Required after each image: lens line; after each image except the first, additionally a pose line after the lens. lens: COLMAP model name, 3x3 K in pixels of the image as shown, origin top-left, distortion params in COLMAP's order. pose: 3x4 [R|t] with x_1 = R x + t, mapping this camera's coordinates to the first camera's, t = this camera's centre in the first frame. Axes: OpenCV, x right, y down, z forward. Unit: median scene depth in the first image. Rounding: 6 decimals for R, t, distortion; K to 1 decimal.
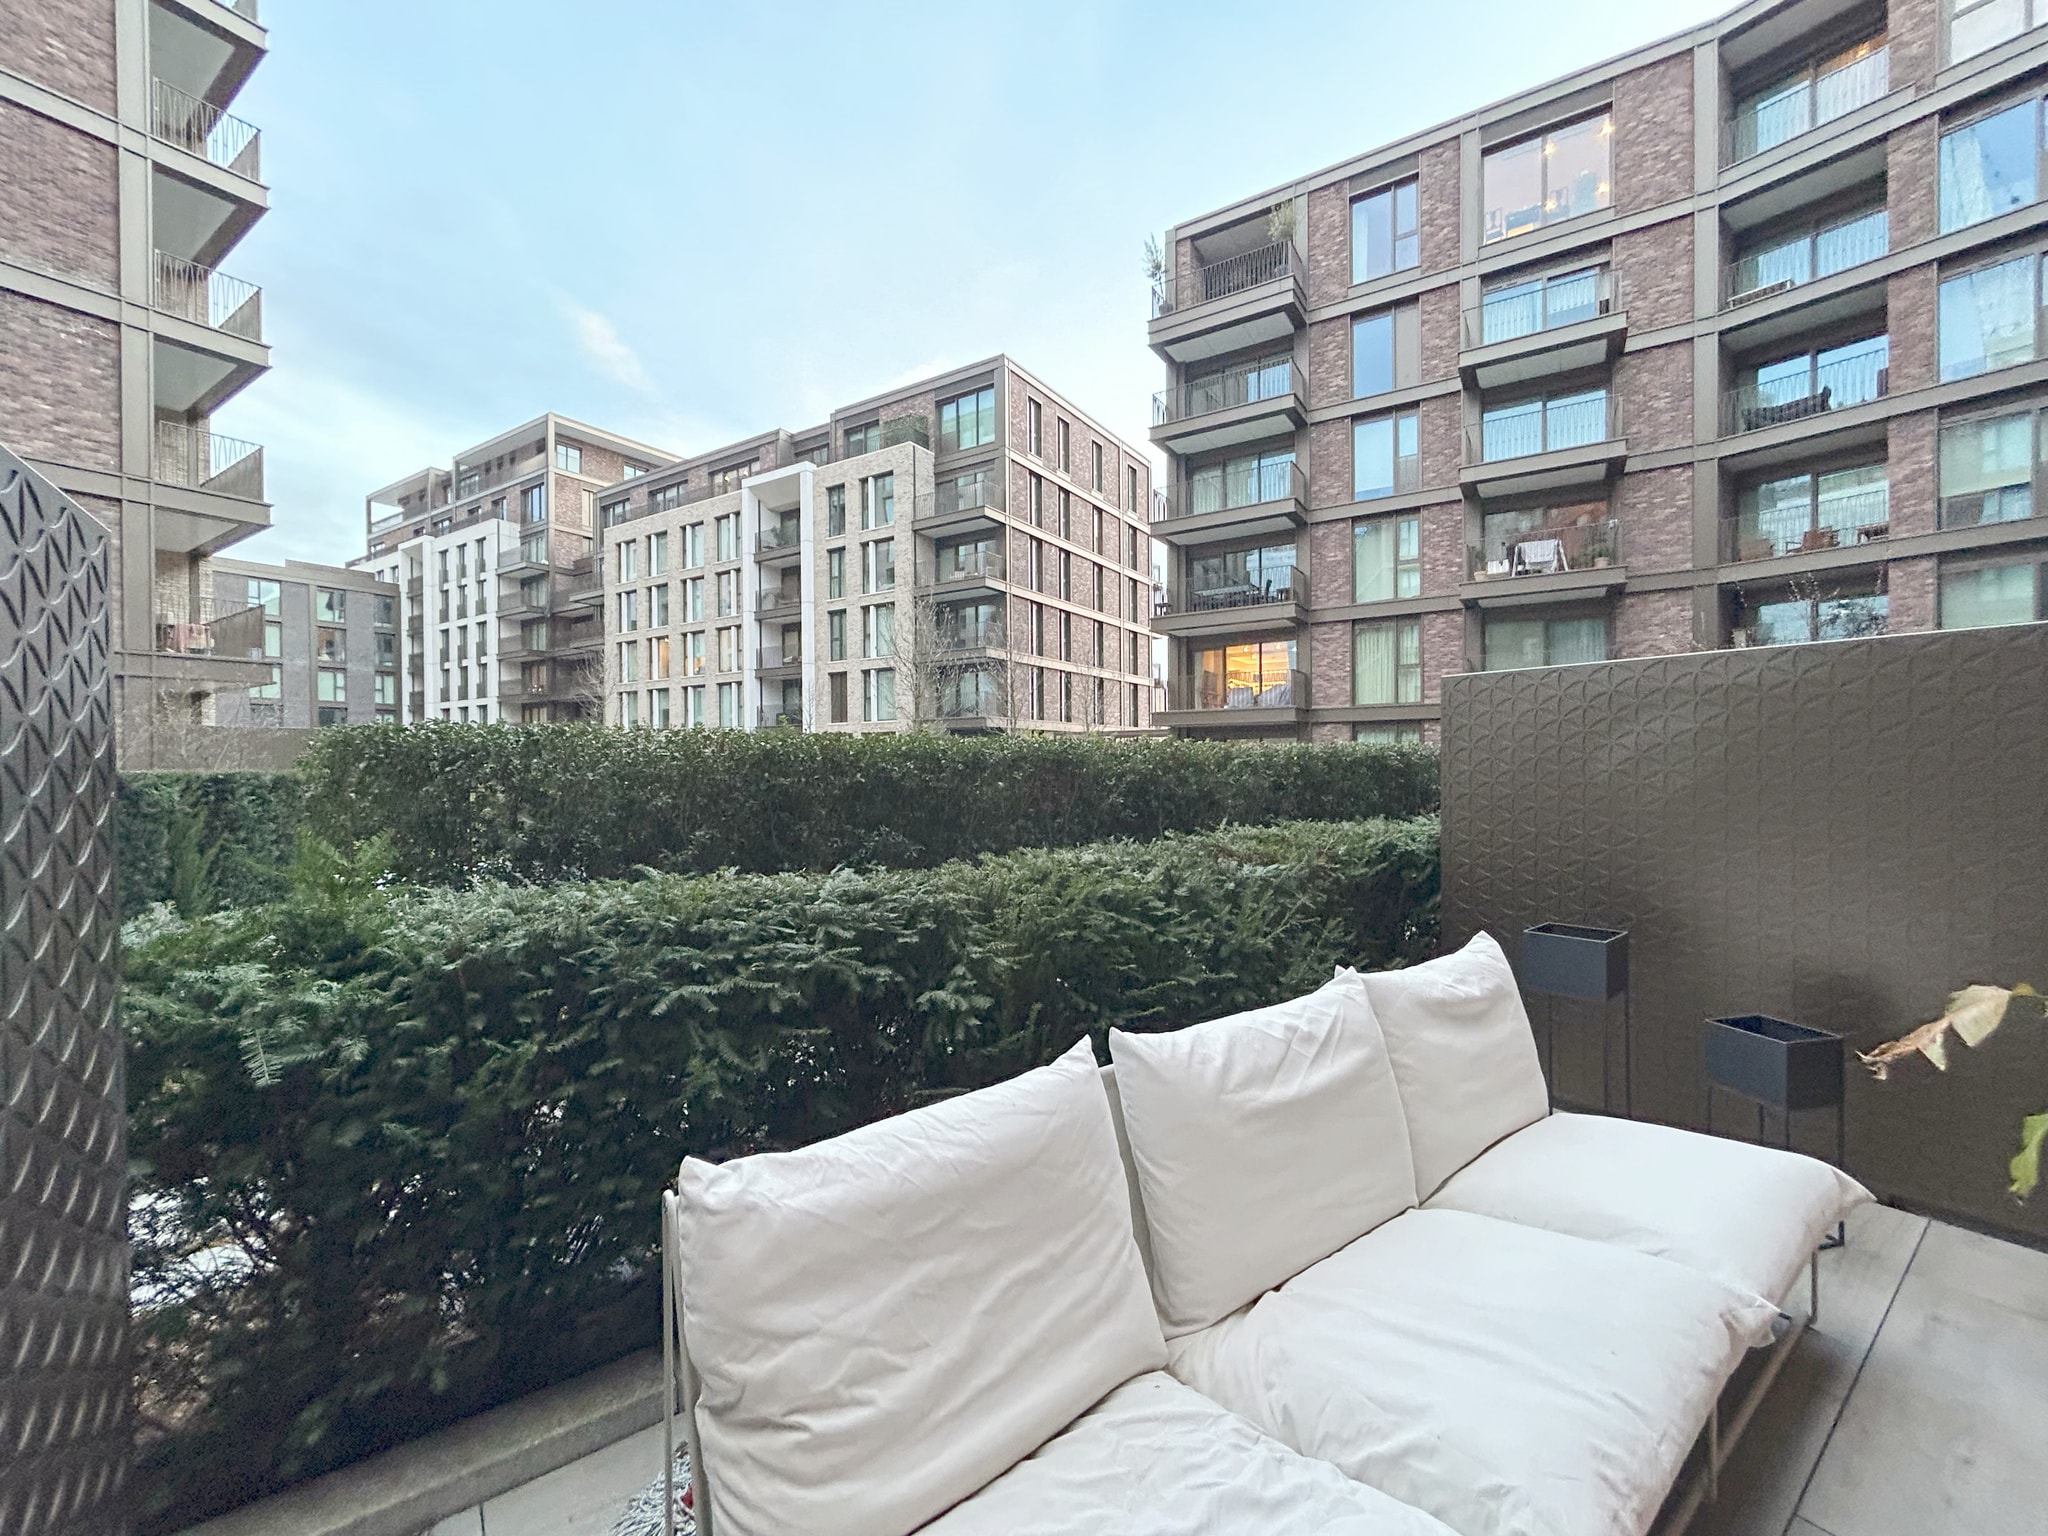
lens RADIAL K [[830.1, 0, 1012.6], [0, 830.1, 758.2], [0, 0, 1]] dist [0.005961, 0.000686]
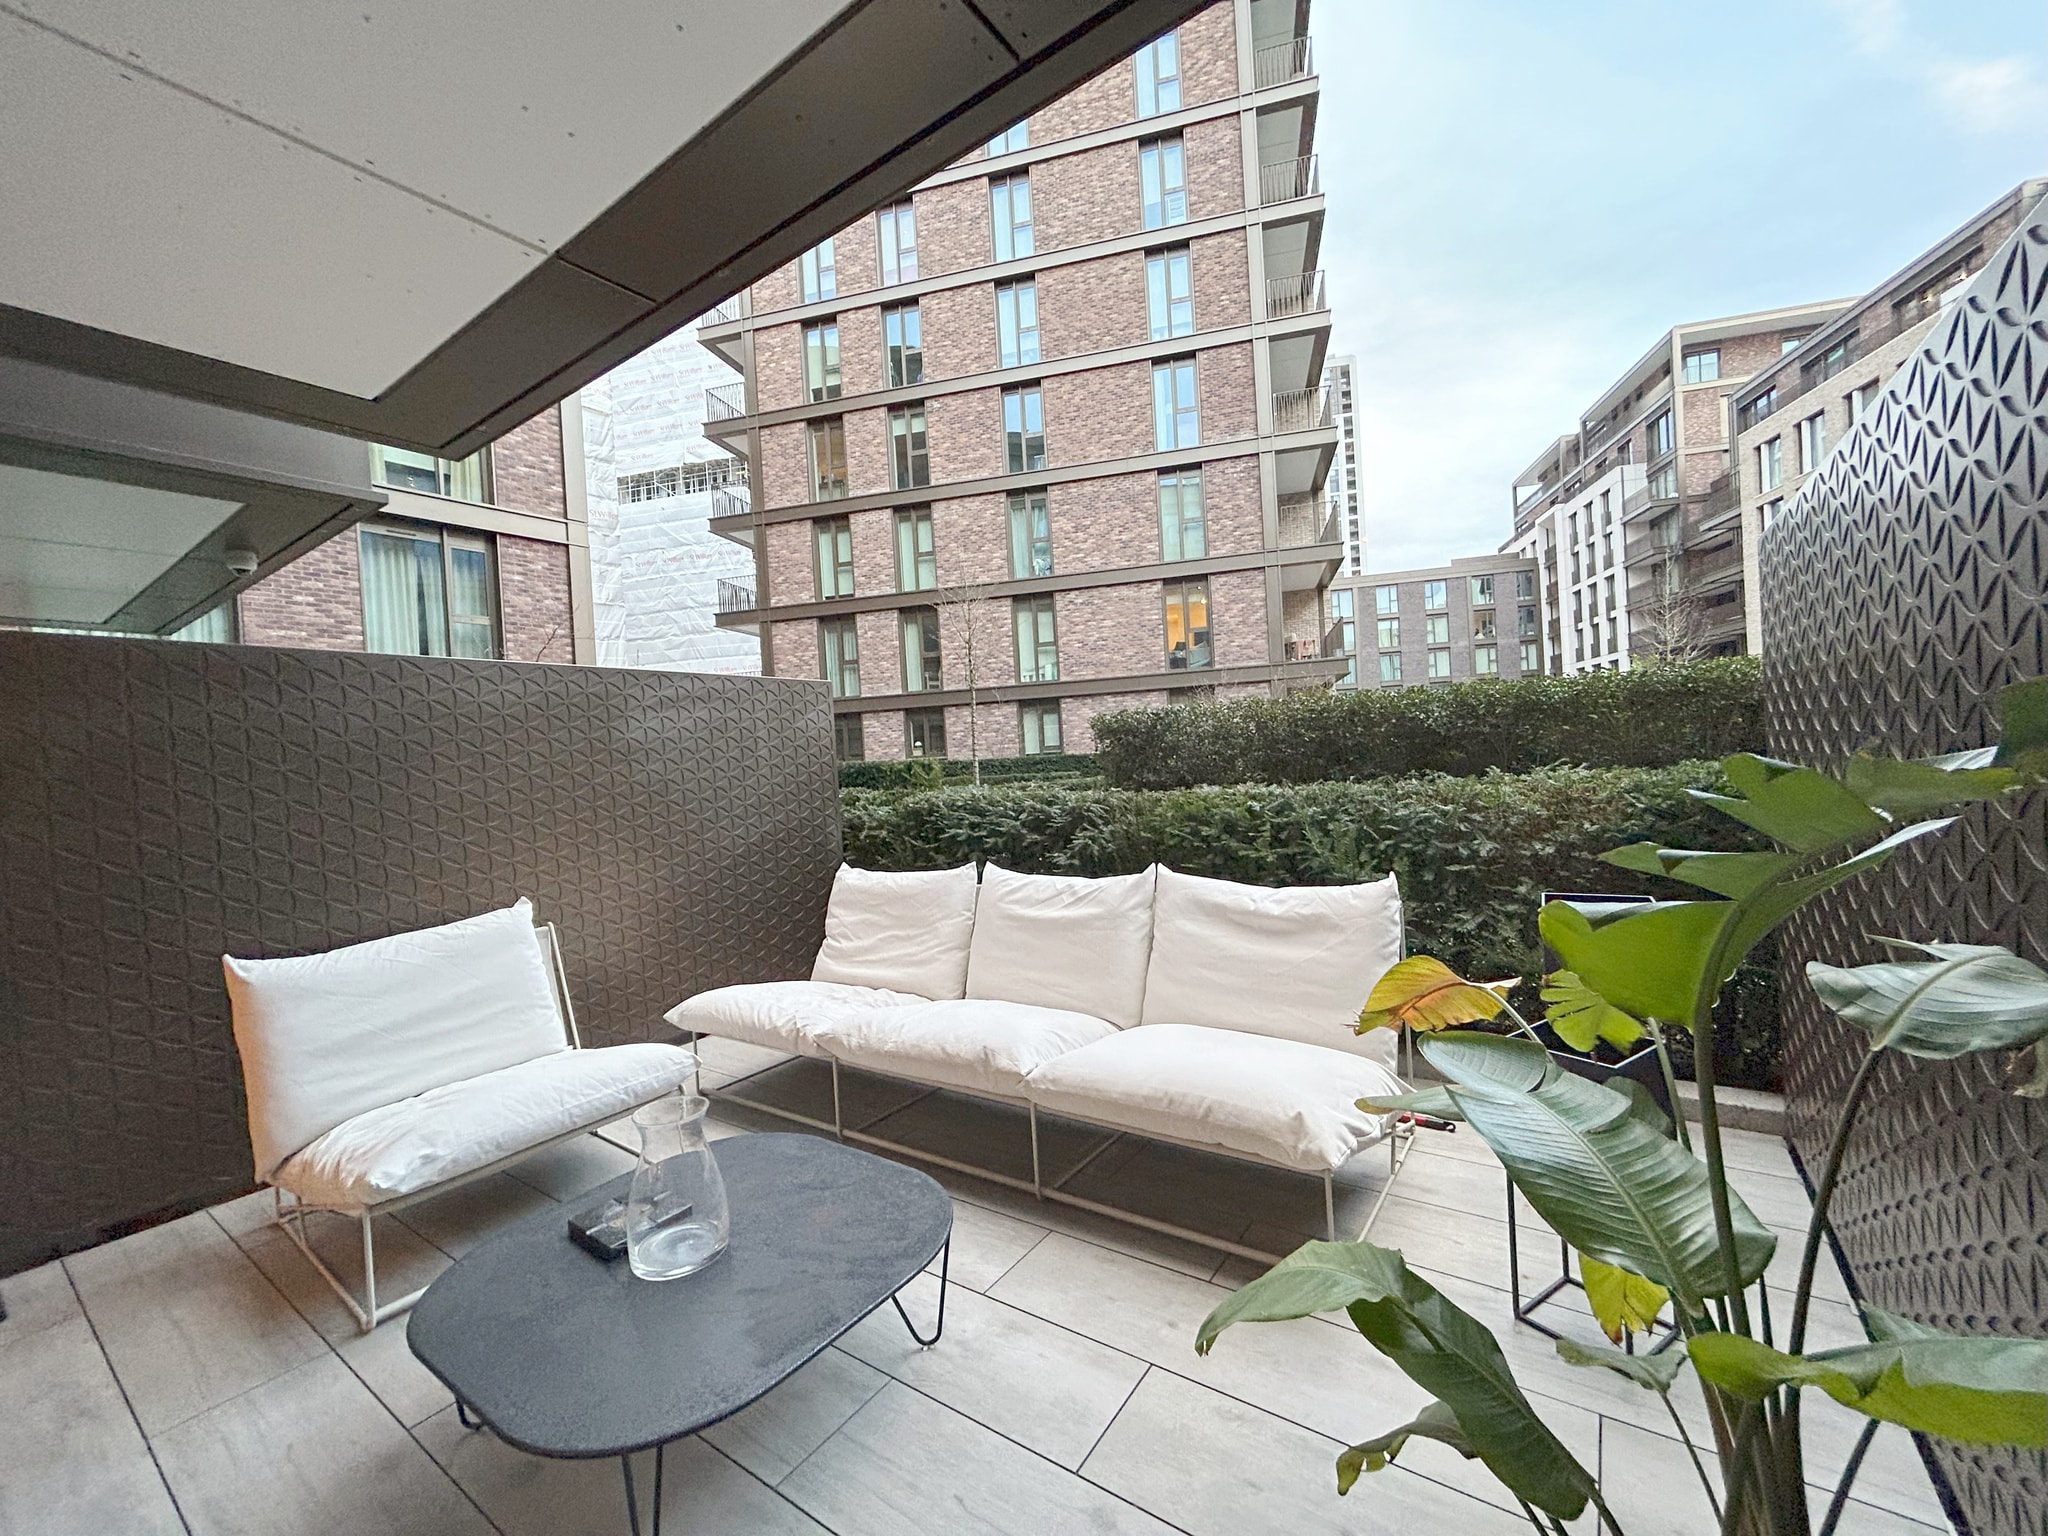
lens RADIAL K [[830.1, 0, 1035.5], [0, 830.1, 765.7], [0, 0, 1]] dist [0.005961, 0.000686]
pose [[0.333523, -0.005850, -0.942724, 0.064192], [0.062666, 0.997907, 0.015978, 0.002383], [0.940657, -0.064406, 0.333192, 0.014960]]
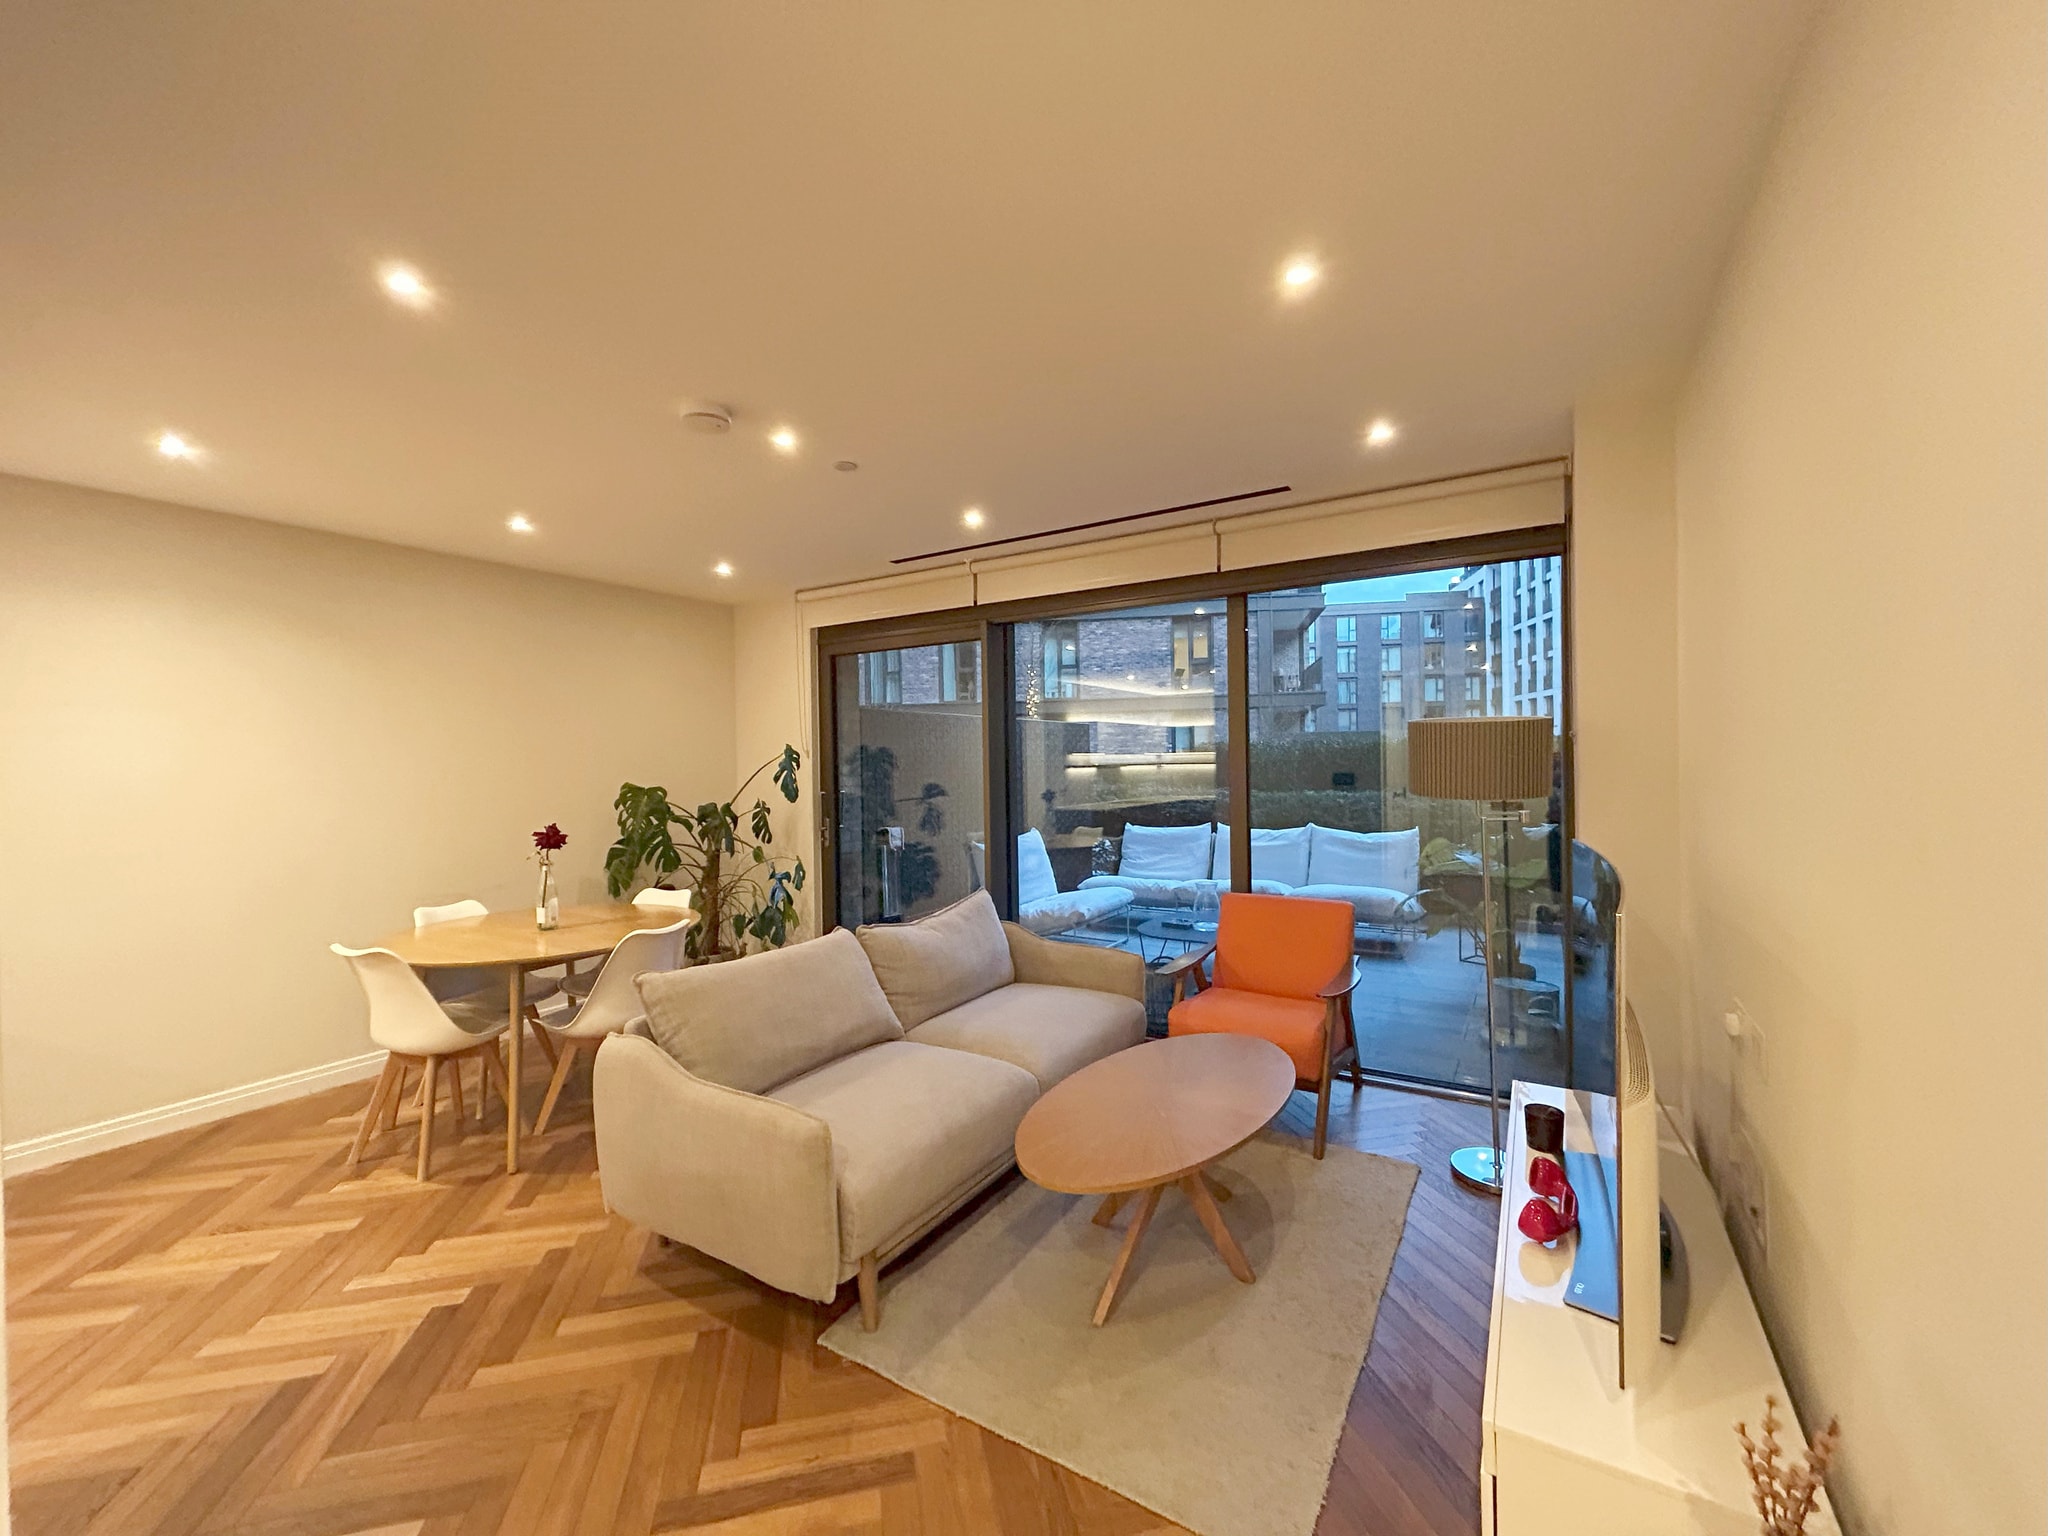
lens RADIAL K [[830.1, 0, 1025.1], [0, 830.1, 767.2], [0, 0, 1]] dist [0.005961, 0.000686]
pose [[0.375565, 0.007327, -0.926767, 0.114060], [0.019638, 0.999681, 0.015862, -0.001028], [0.926588, -0.024158, 0.375301, -0.045180]]
